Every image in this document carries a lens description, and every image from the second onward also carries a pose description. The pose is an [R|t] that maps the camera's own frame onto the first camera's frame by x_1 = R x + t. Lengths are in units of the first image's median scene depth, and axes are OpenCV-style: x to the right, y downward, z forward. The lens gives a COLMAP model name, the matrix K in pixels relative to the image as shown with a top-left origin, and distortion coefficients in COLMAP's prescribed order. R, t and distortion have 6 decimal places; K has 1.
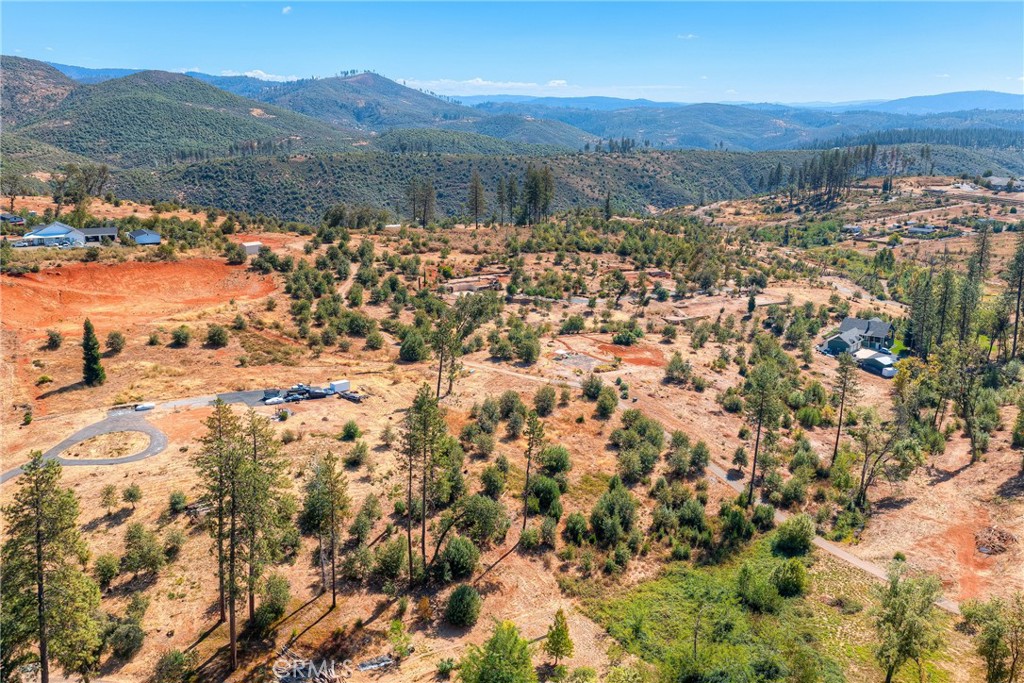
lens RADIAL K [[960.7, 0, 506.8], [0, 960.7, 348.5], [0, 0, 1]] dist [0.055206, 0.000000]
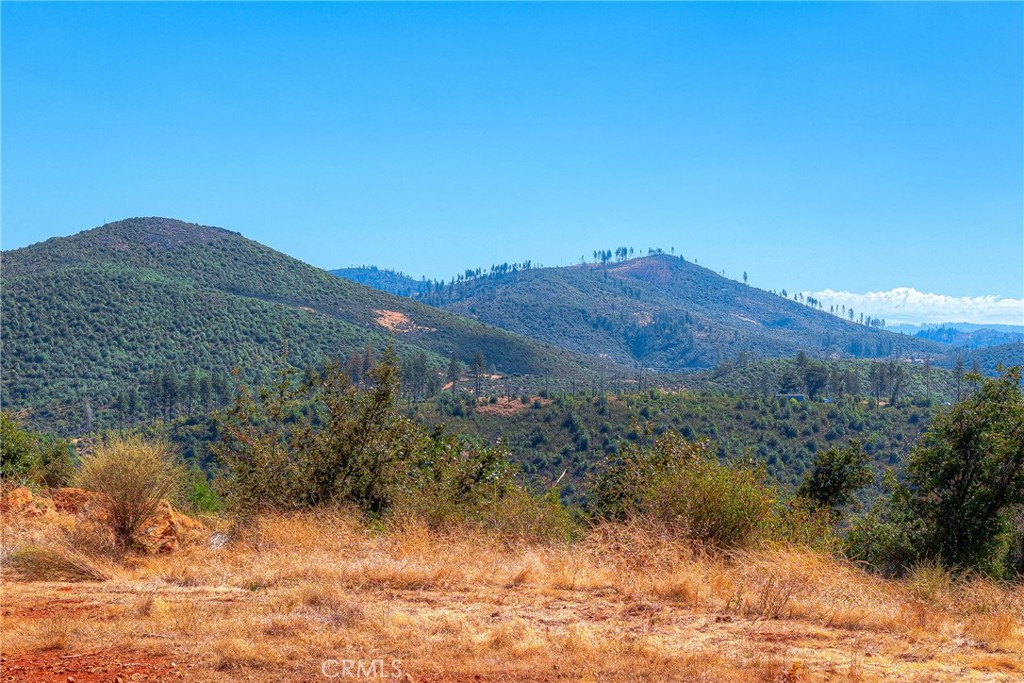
lens RADIAL K [[2162.7, 0, 515.3], [0, 2162.7, 344.1], [0, 0, 1]] dist [-0.176985, 0.000000]
pose [[0.982158, 0.002755, -0.188035, -0.052042], [-0.050634, 0.966842, -0.250305, -0.023776], [0.181111, 0.255360, 0.949732, 0.210397]]
